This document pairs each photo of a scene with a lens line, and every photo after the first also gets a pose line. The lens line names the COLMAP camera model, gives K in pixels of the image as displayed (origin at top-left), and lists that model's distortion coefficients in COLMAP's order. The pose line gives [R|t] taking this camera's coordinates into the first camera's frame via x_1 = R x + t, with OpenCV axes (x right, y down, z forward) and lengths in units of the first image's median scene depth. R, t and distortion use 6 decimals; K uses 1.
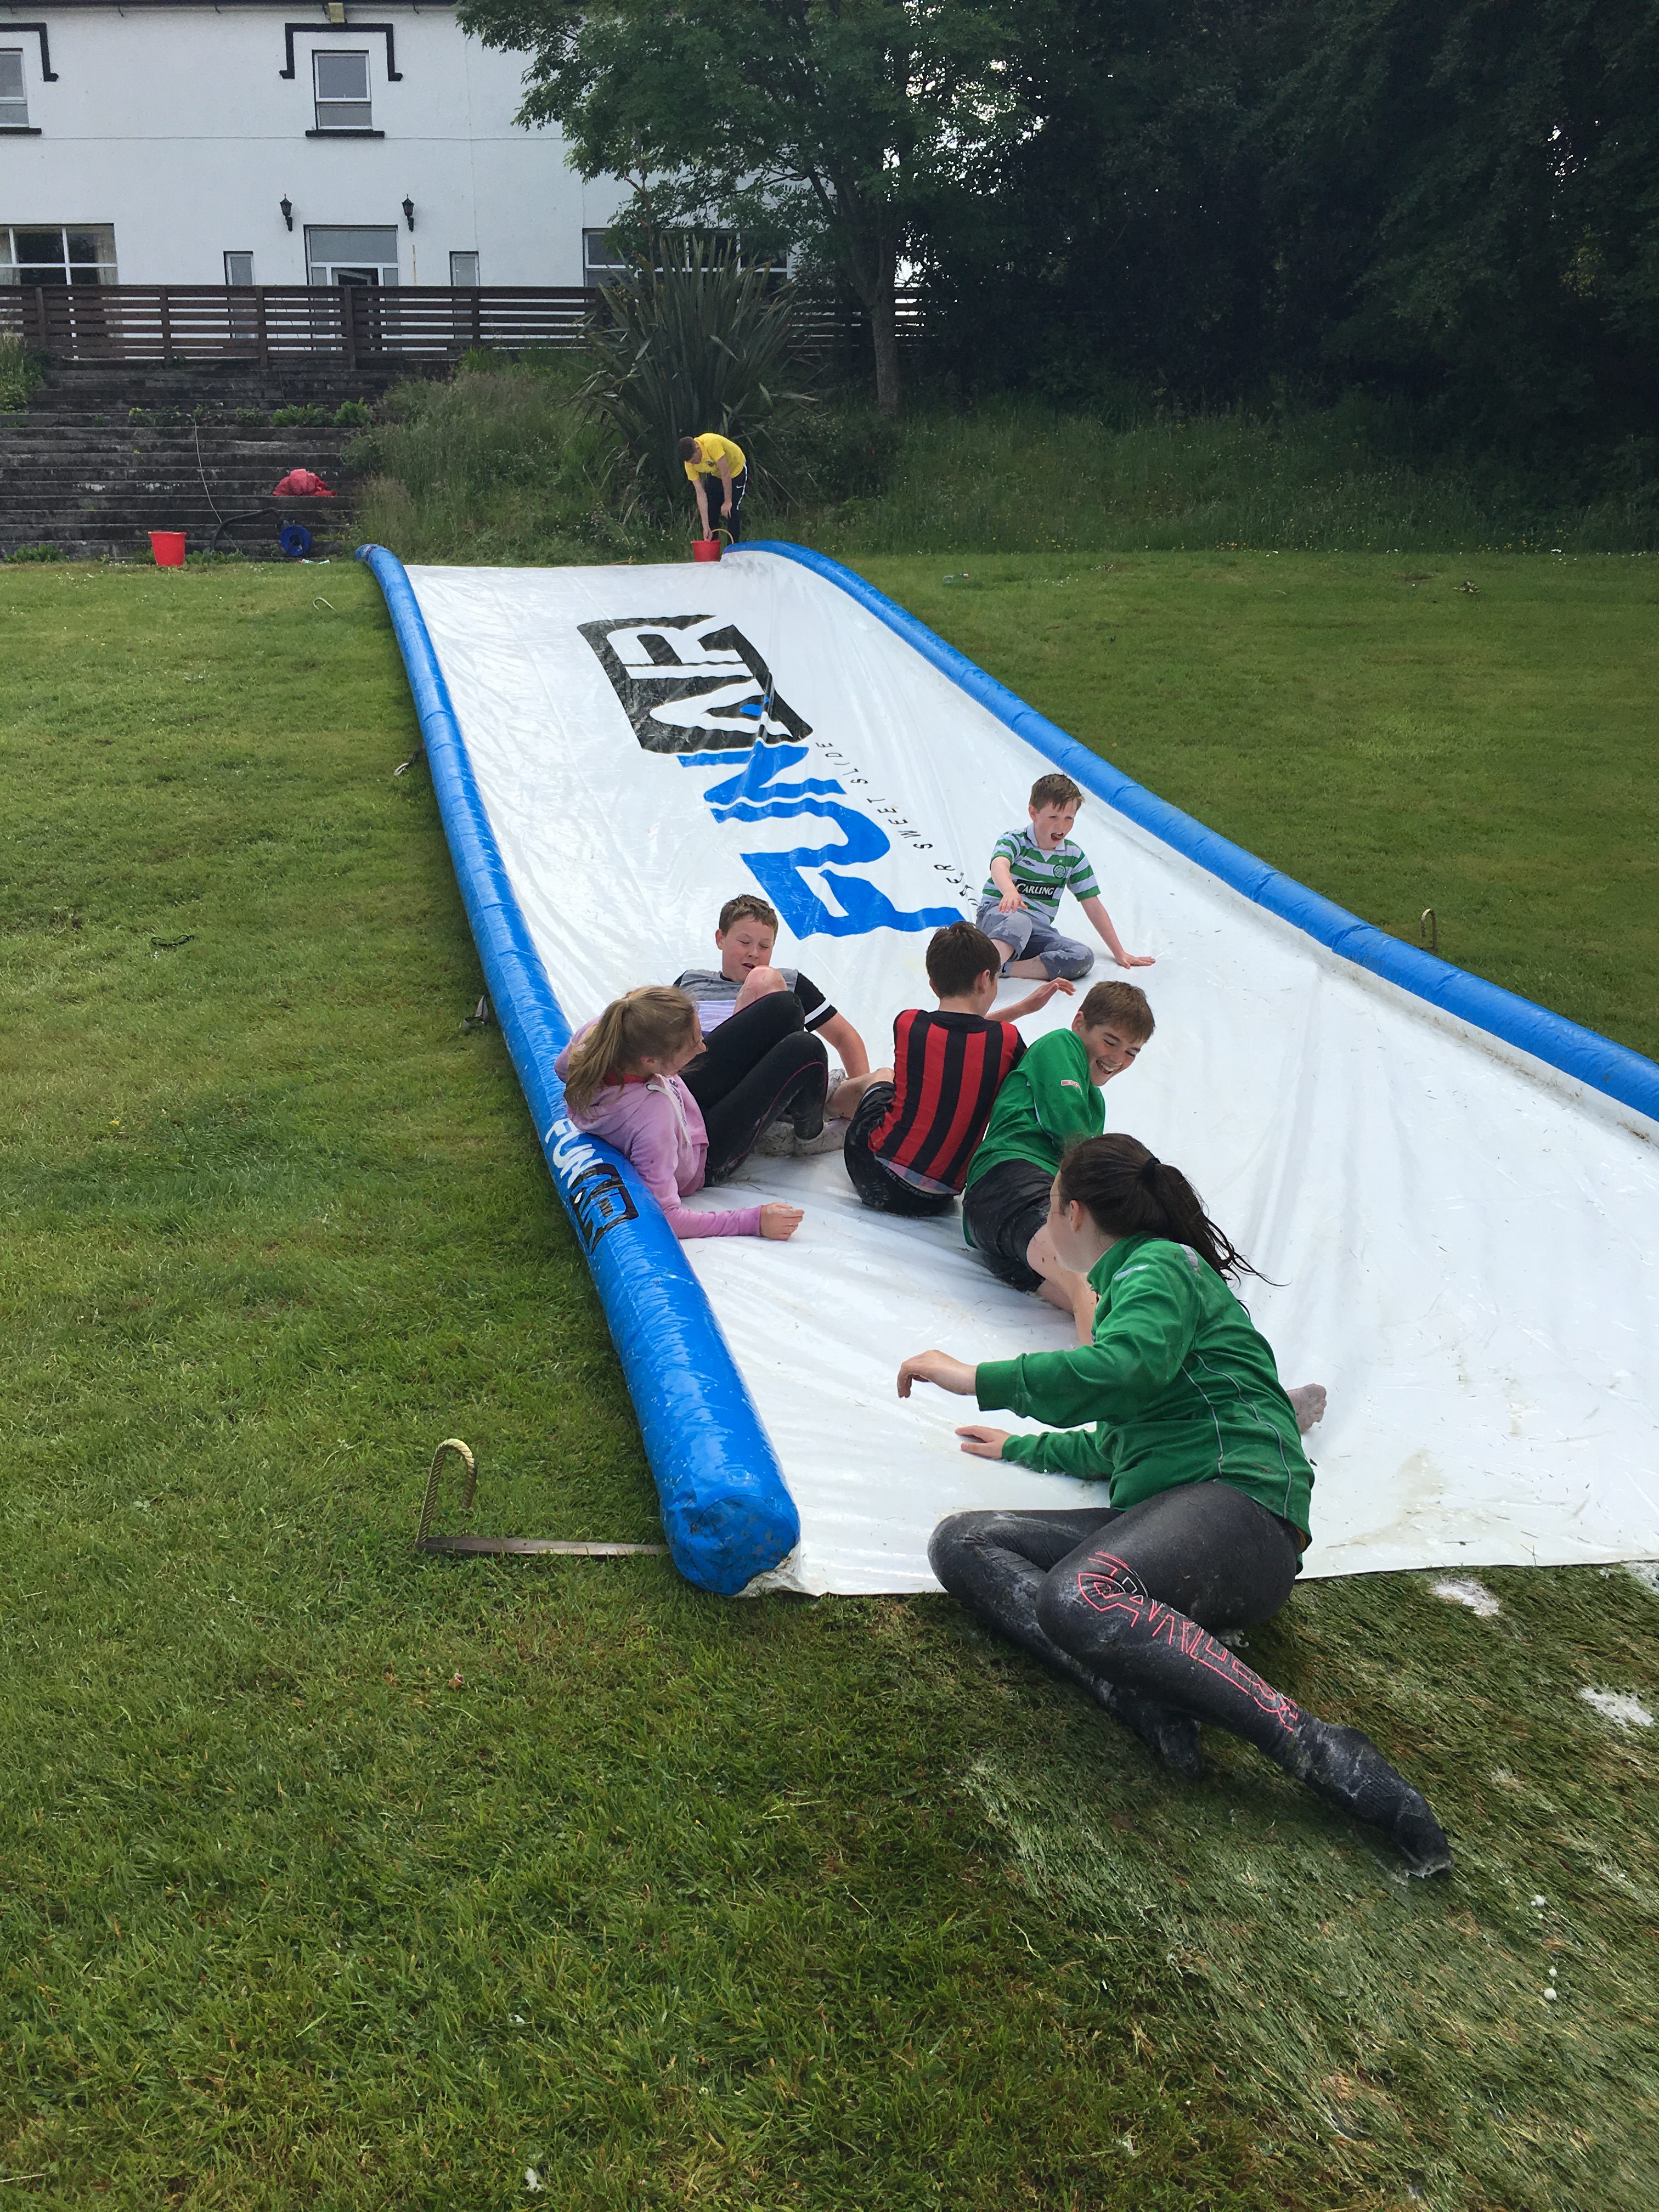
lens RADIAL K [[1847.7, 0, 871.6], [0, 1847.7, 1105.0], [0, 0, 1]] dist [0.059778, -0.084004]
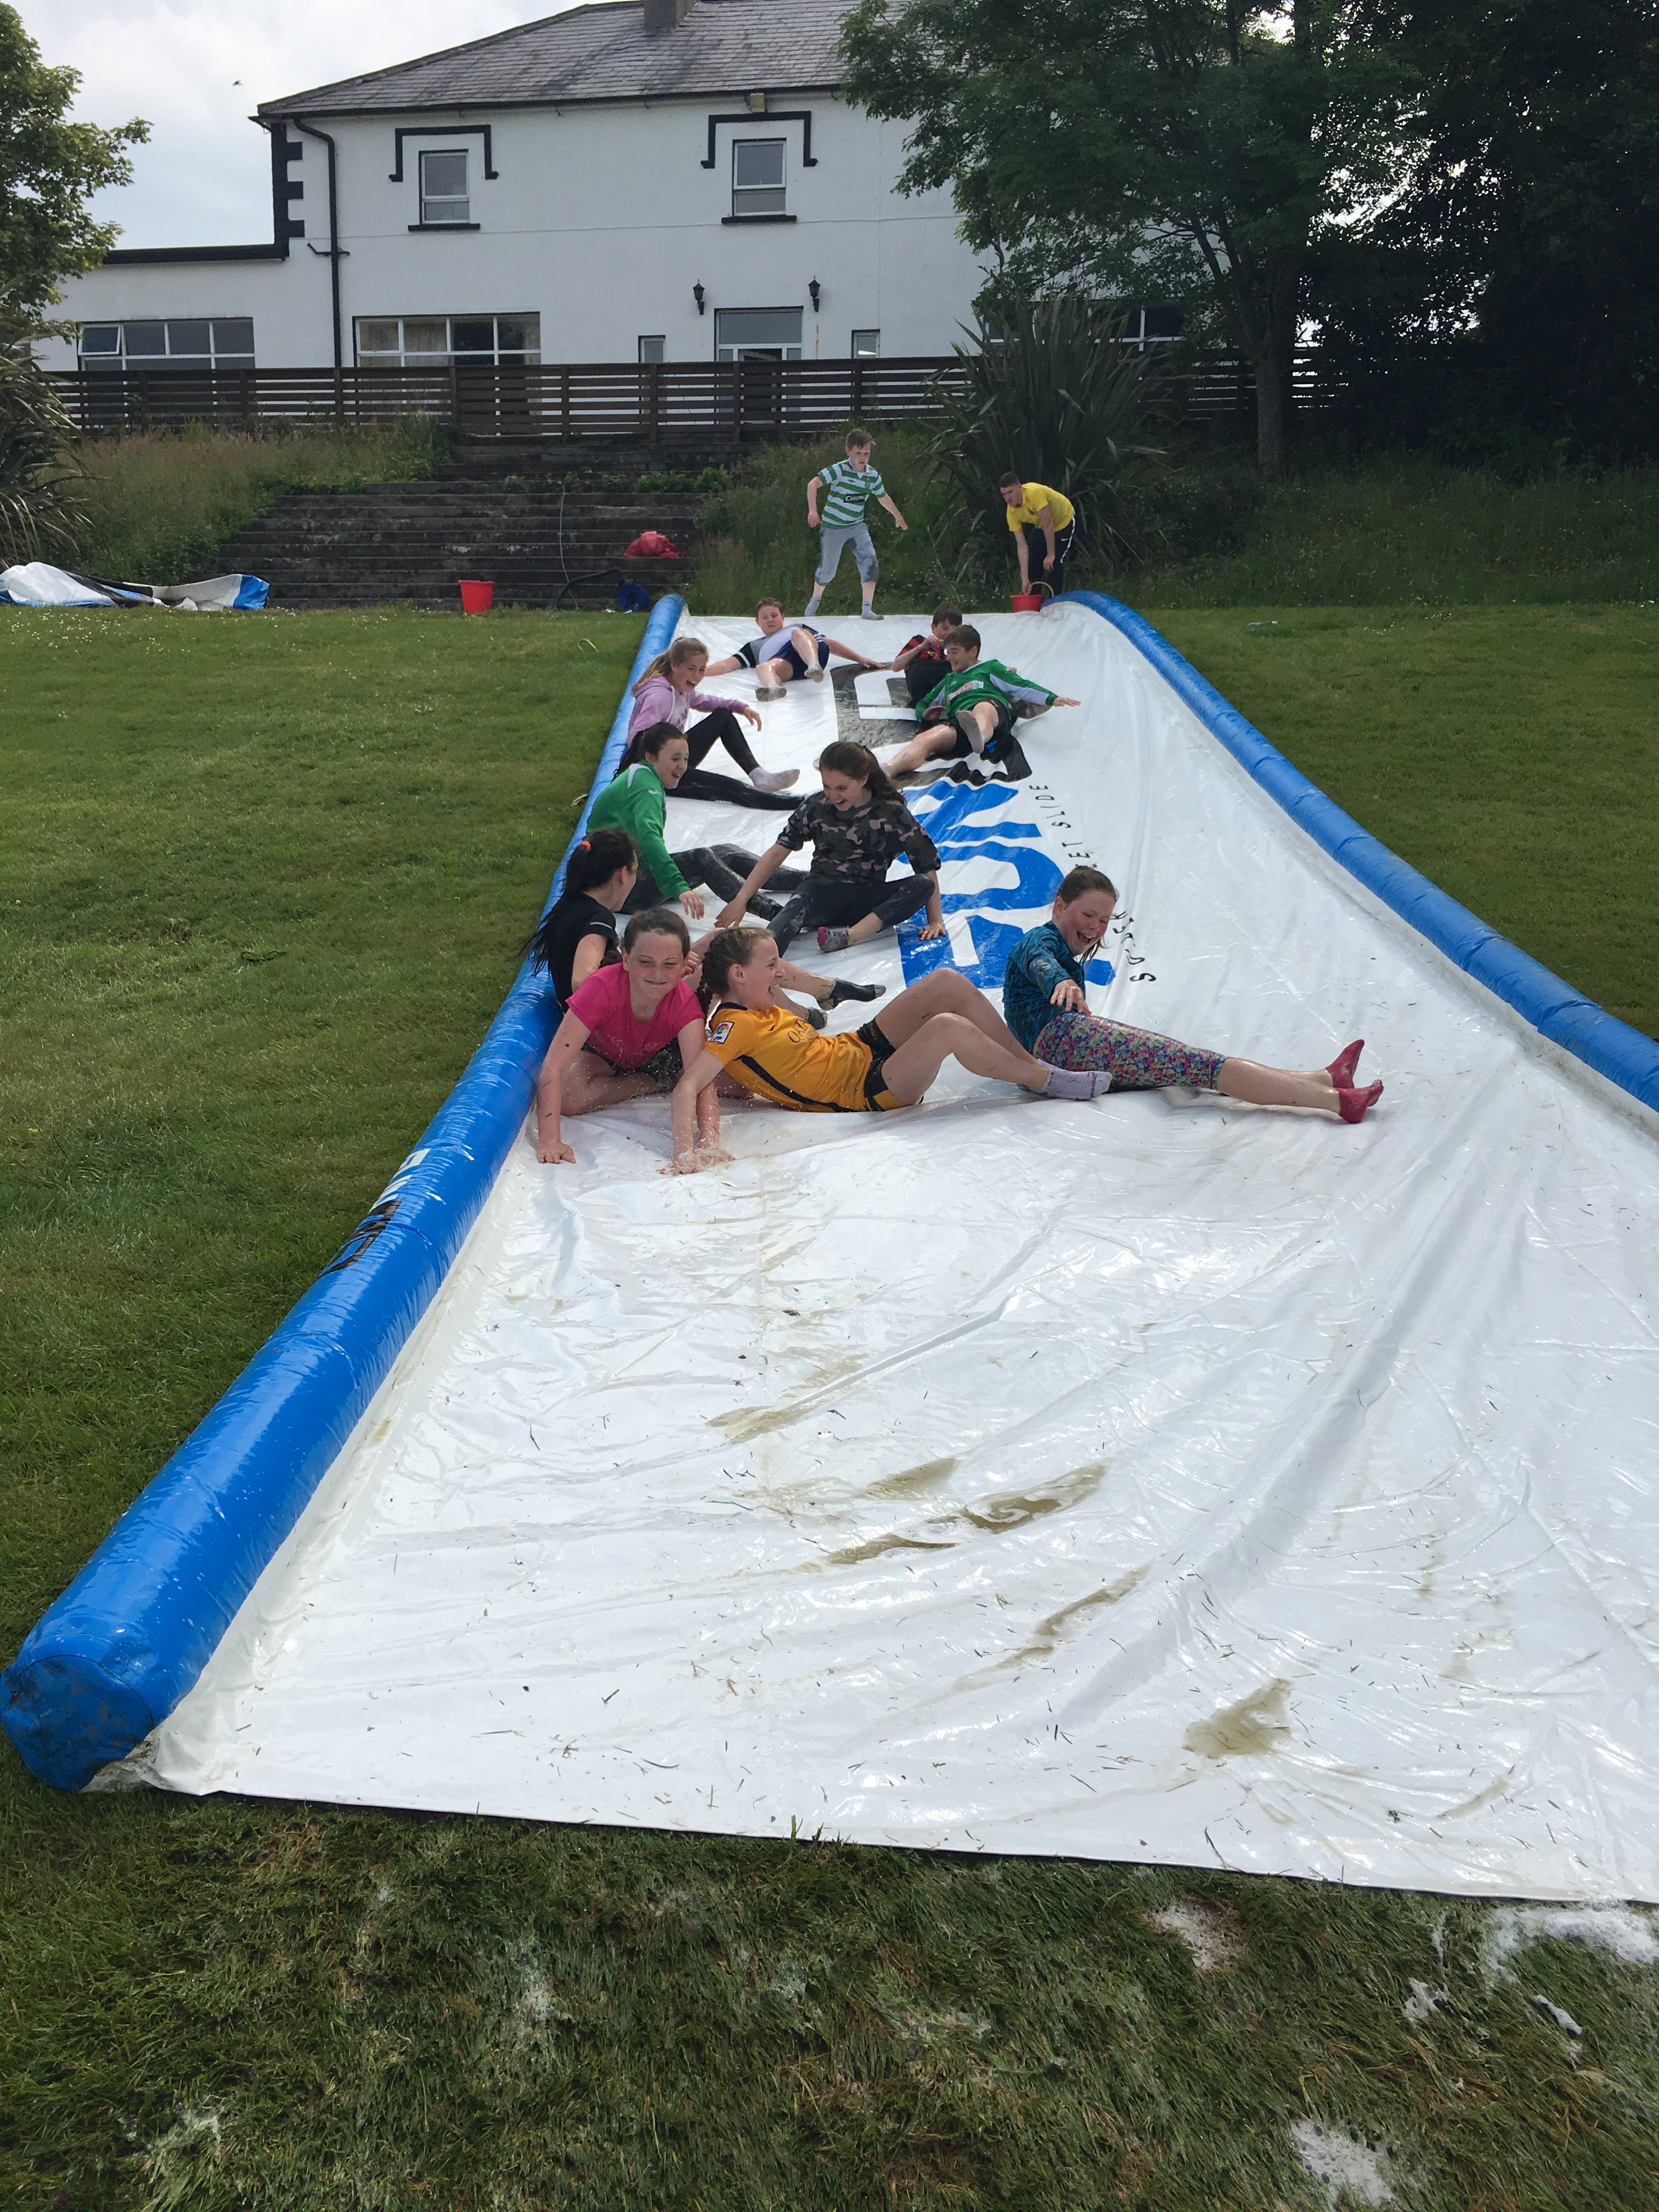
lens RADIAL K [[1847.7, 0, 884.5], [0, 1847.7, 1108.7], [0, 0, 1]] dist [0.059778, -0.084004]
pose [[0.972278, 0.062403, -0.225347, 0.064910], [-0.072713, 0.996639, -0.037737, 0.001158], [0.222235, 0.053077, 0.973547, 0.060092]]
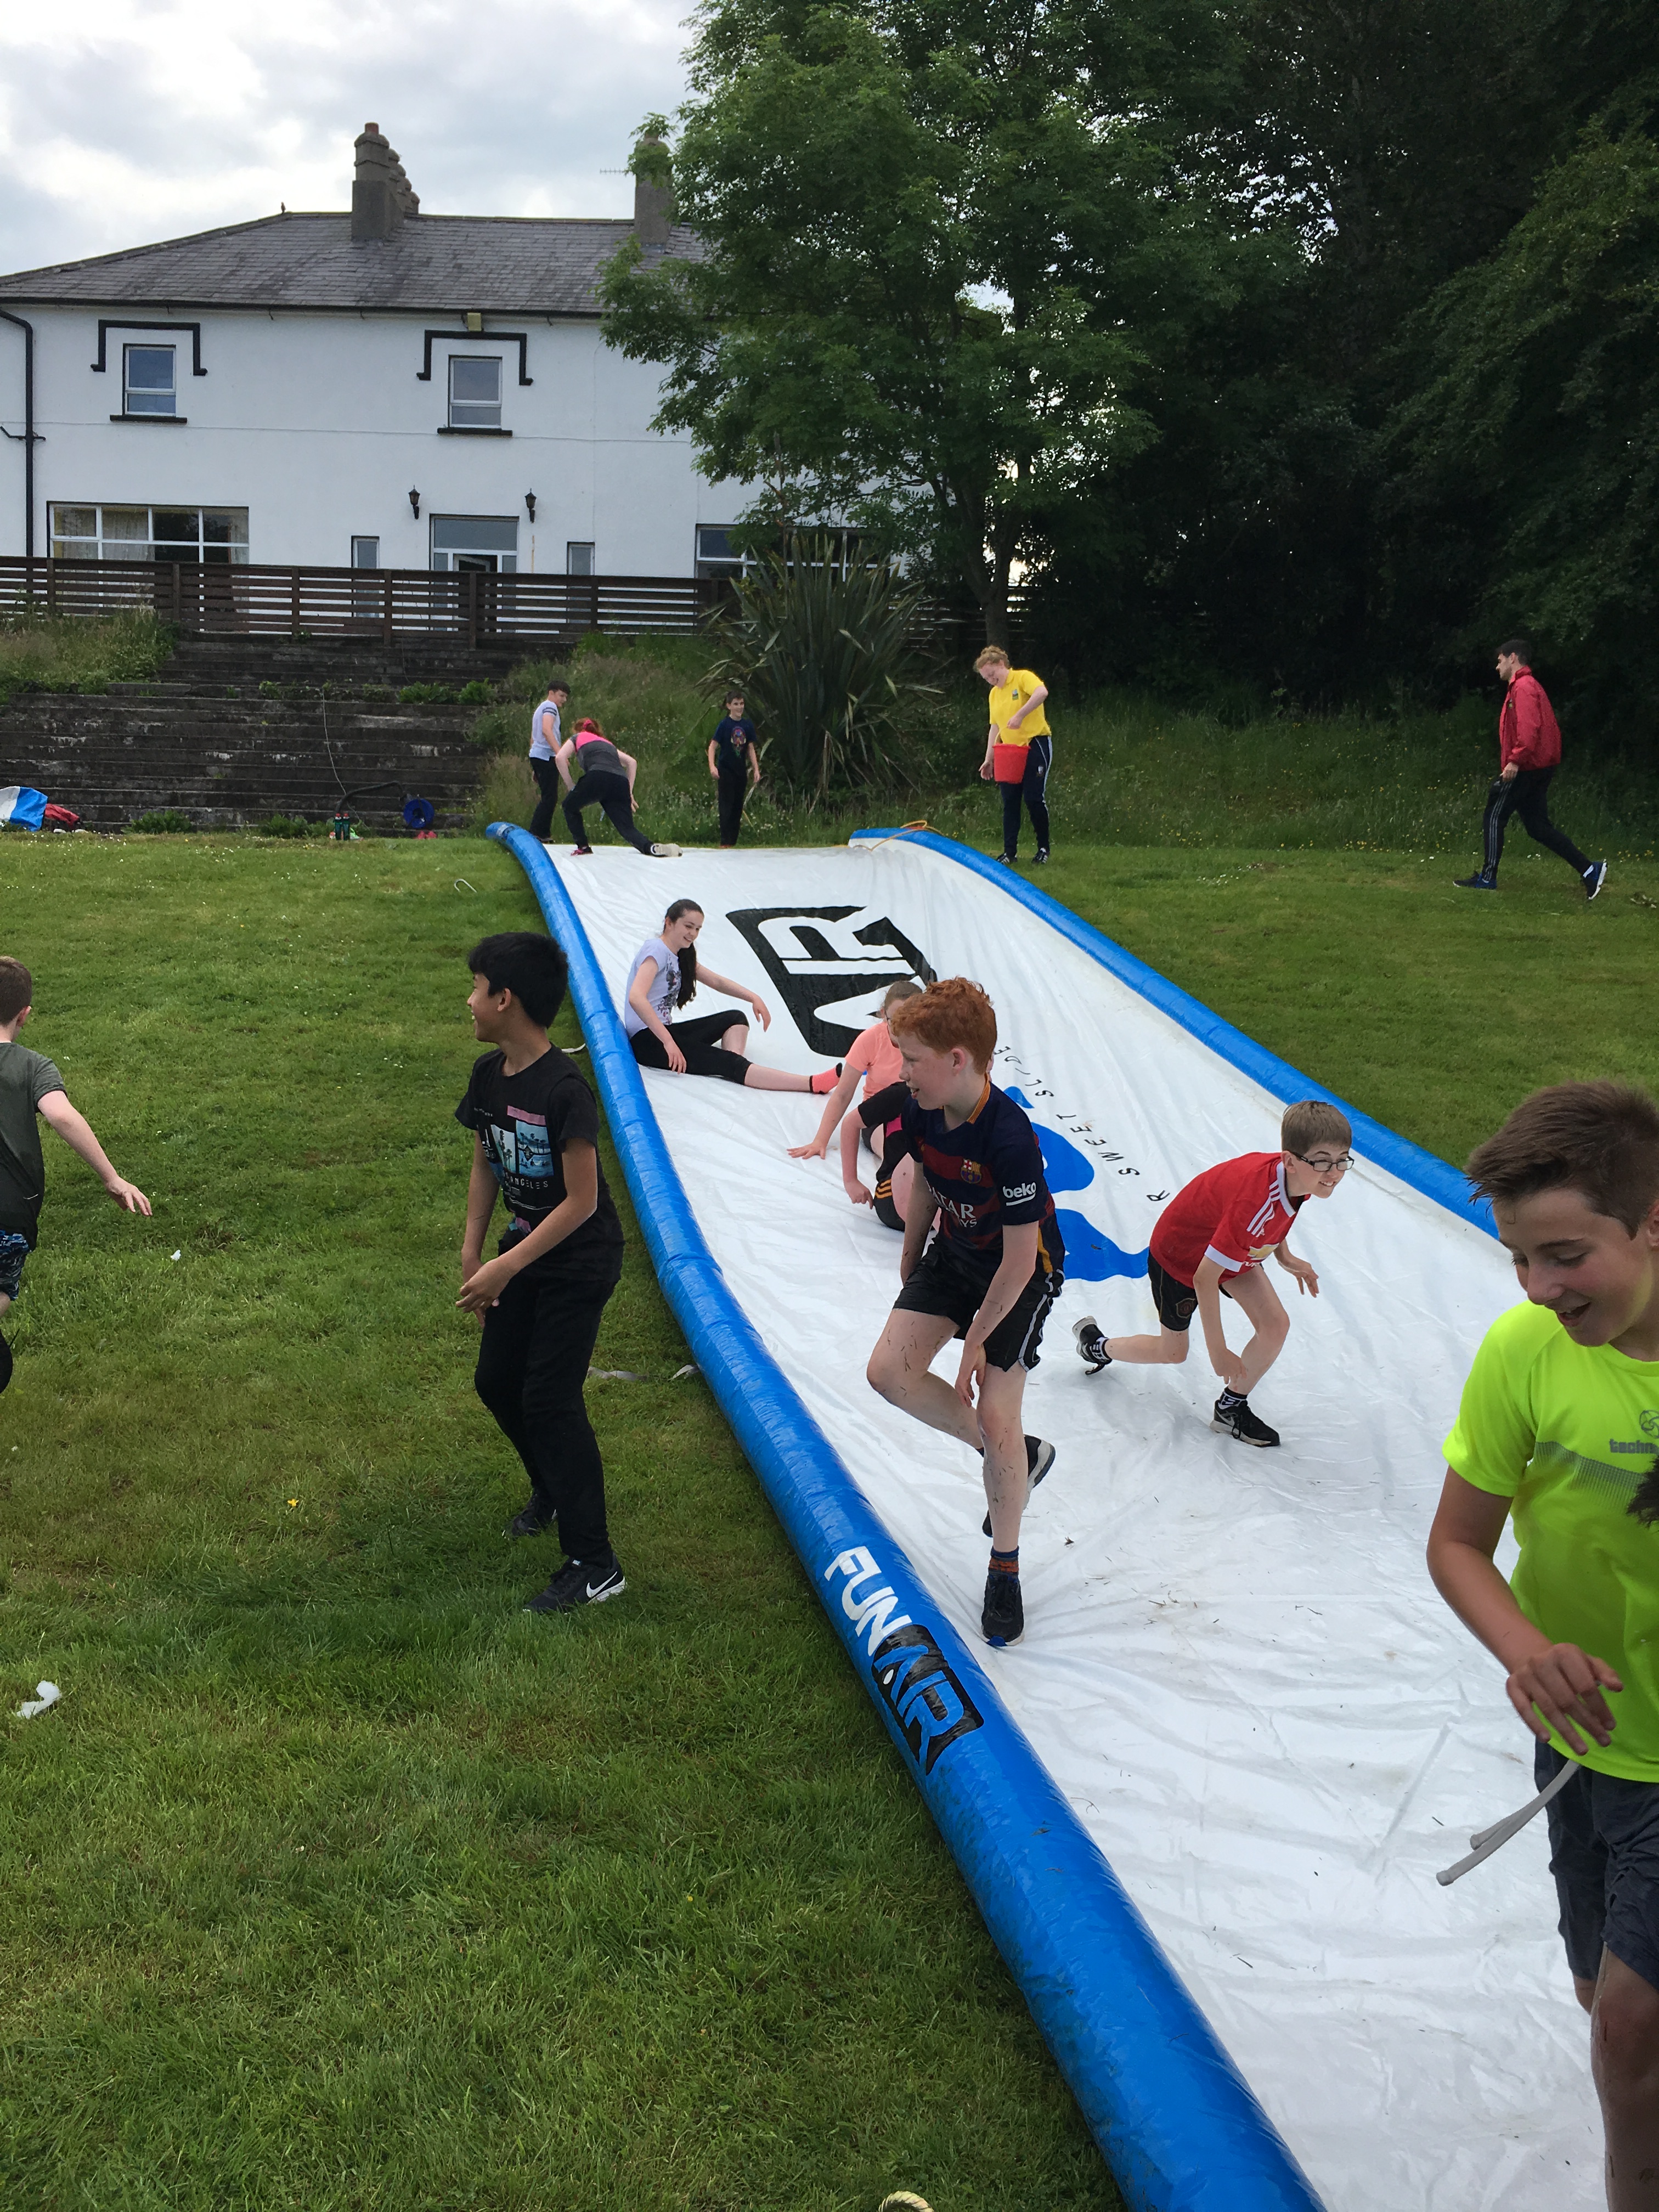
lens RADIAL K [[1847.7, 0, 857.5], [0, 1847.7, 1071.1], [0, 0, 1]] dist [0.059778, -0.084004]
pose [[0.999144, 0.032859, -0.025140, -0.042595], [-0.036326, 0.987568, -0.152937, -0.022145], [0.019802, 0.153719, 0.987916, 0.042455]]
